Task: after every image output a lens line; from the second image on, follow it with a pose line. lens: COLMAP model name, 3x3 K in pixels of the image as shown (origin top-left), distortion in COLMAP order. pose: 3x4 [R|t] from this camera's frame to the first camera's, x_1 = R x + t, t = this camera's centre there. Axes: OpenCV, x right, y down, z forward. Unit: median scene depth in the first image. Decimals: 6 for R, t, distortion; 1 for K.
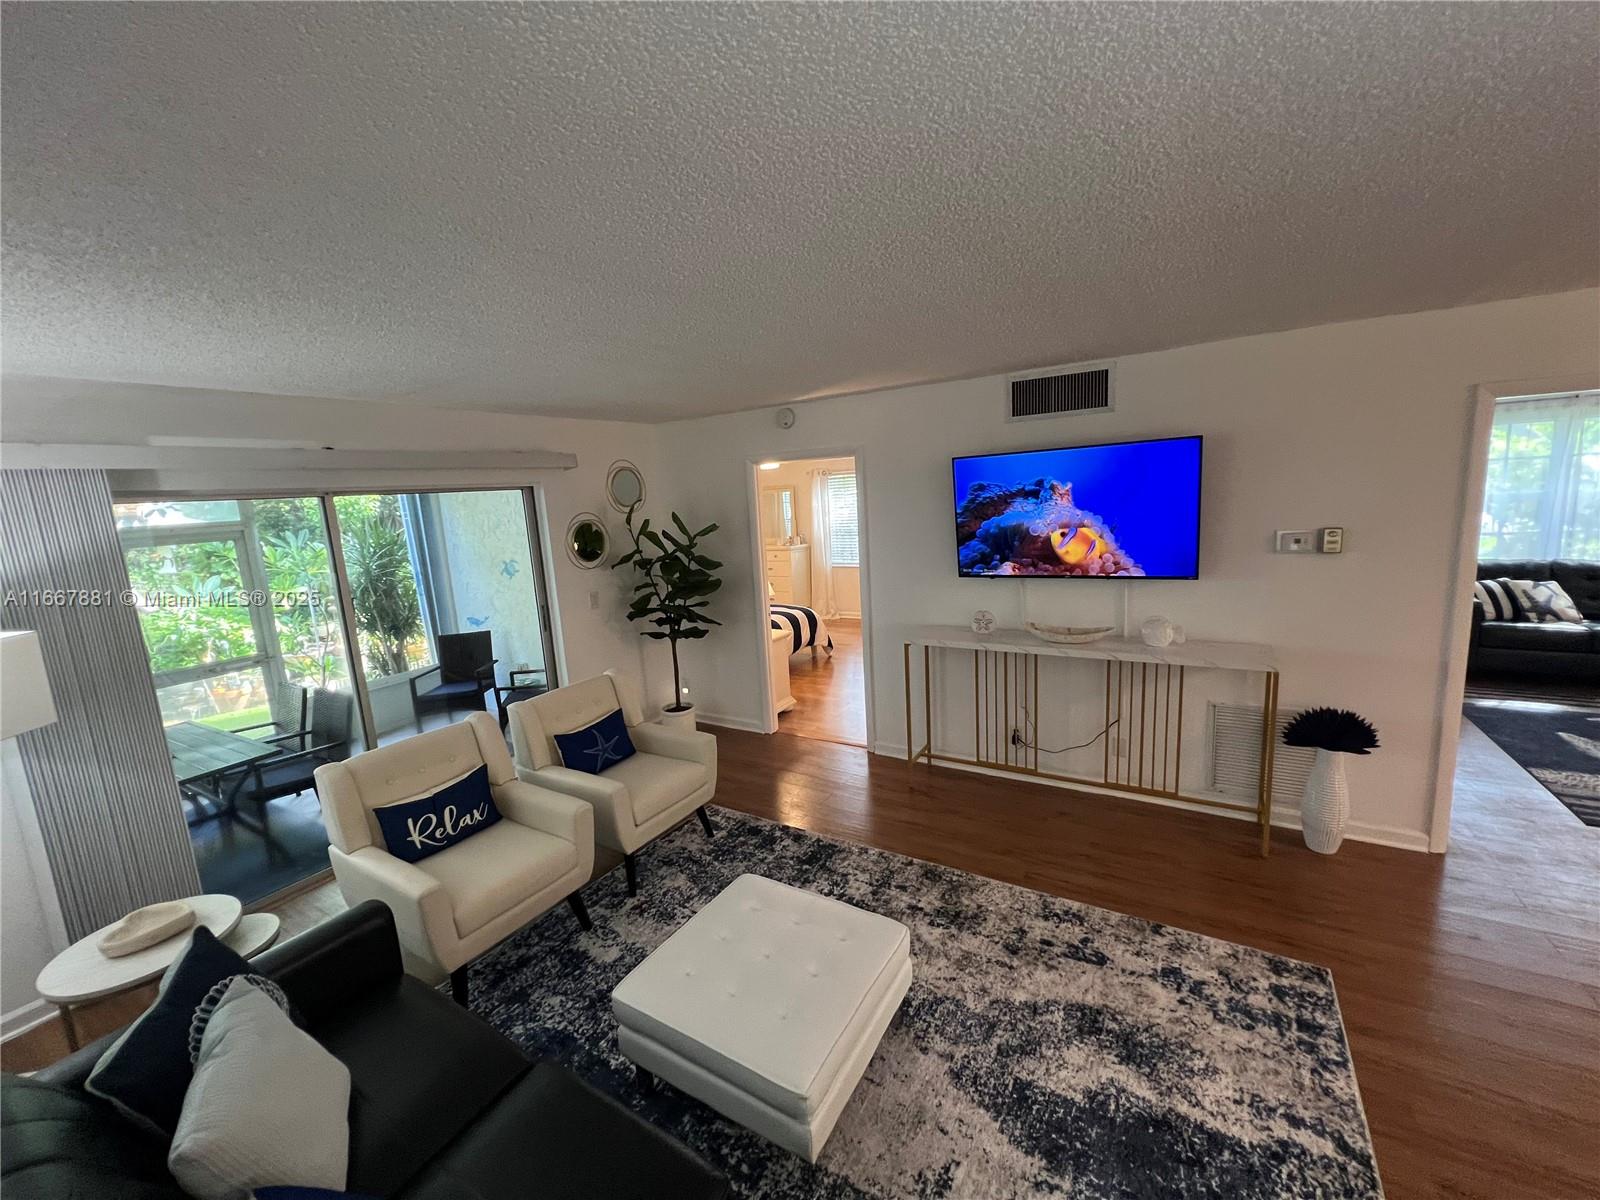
lens RADIAL K [[644.9, 0, 798.9], [0, 644.9, 597.1], [0, 0, 1]] dist [0.000216, -0.000319]
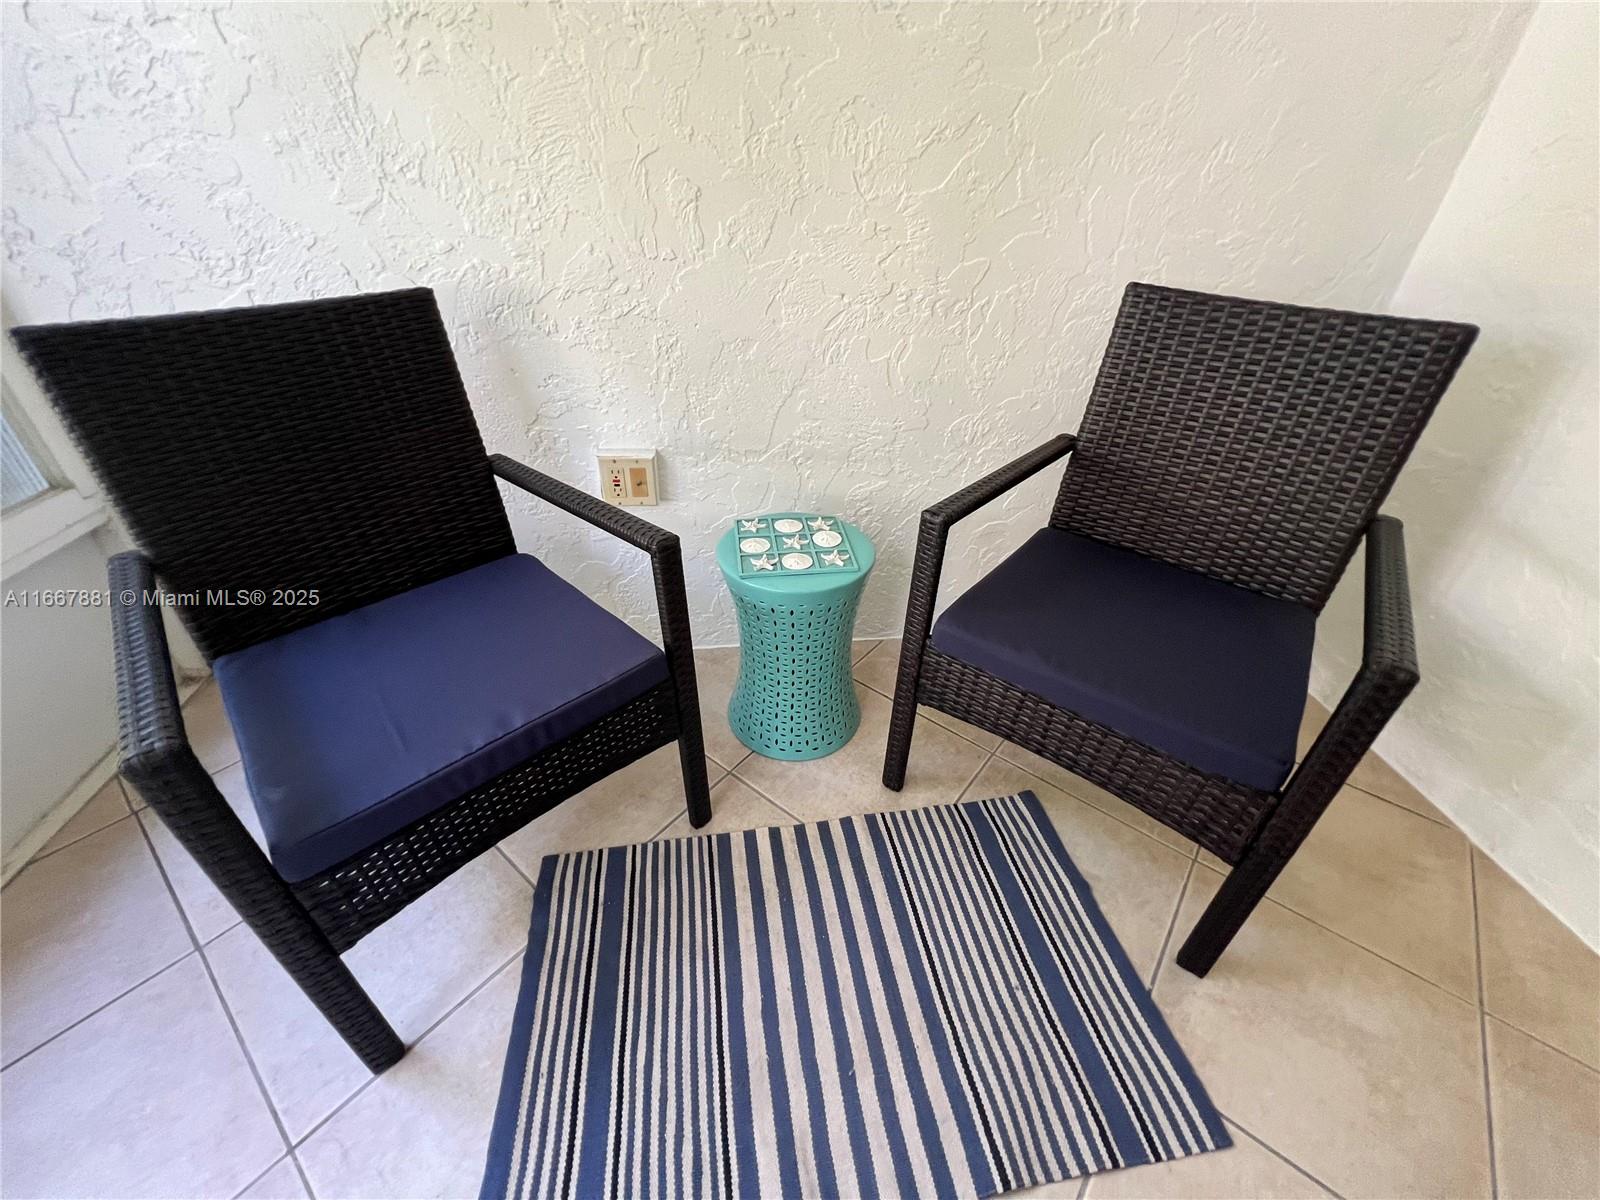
lens RADIAL K [[647.6, 0, 800.3], [0, 647.6, 597.0], [0, 0, 1]] dist [-0.003385, 0.001326]
pose [[0.793952, -0.265251, 0.547067, -0.511469], [0.010919, 0.905886, 0.423382, 0.052901], [-0.607882, -0.330171, 0.722126, 0.782610]]
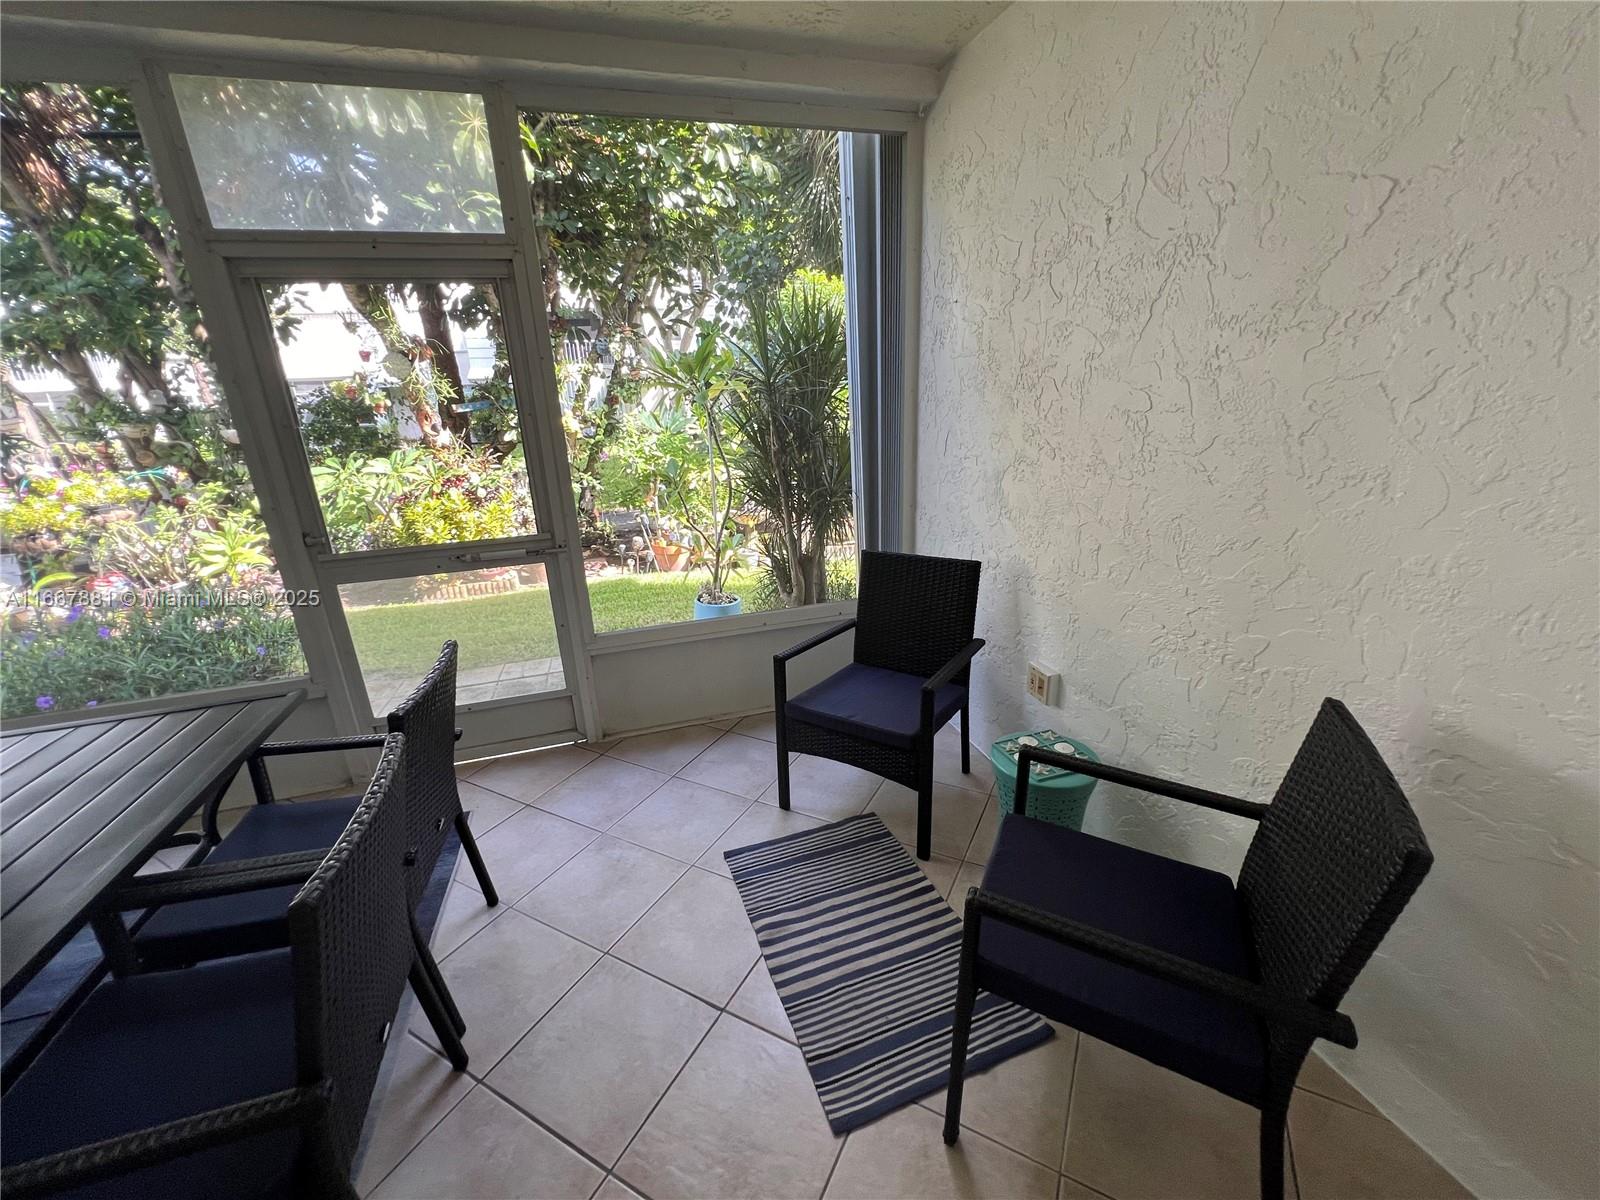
lens RADIAL K [[647.6, 0, 800.3], [0, 647.6, 597.0], [0, 0, 1]] dist [-0.003385, 0.001326]
pose [[0.749755, 0.241771, -0.615966, -0.317542], [-0.113975, 0.964134, 0.239698, -0.007581], [0.651826, -0.109510, 0.750420, 0.639559]]
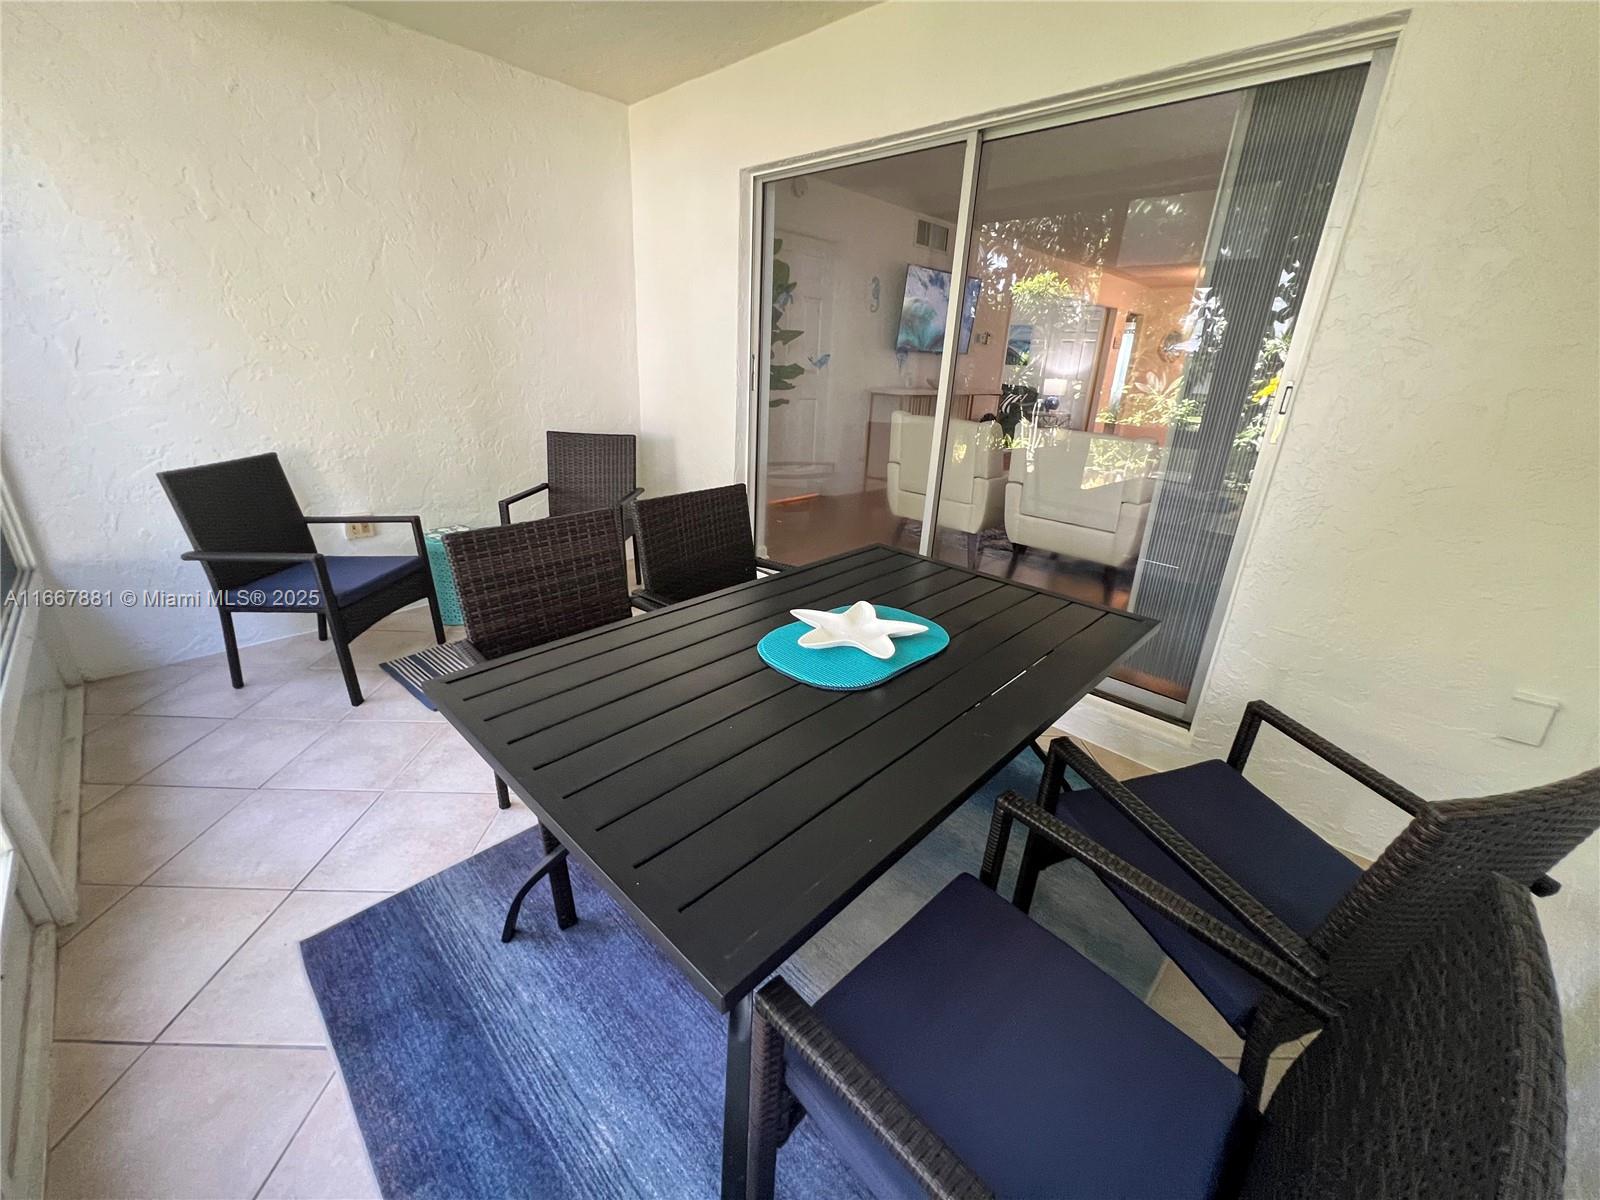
lens RADIAL K [[647.6, 0, 800.3], [0, 647.6, 597.0], [0, 0, 1]] dist [-0.003385, 0.001326]
pose [[0.217799, -0.268323, 0.938385, -0.833093], [0.096441, 0.962678, 0.252885, 0.068185], [-0.971217, 0.035420, 0.235548, 0.545728]]
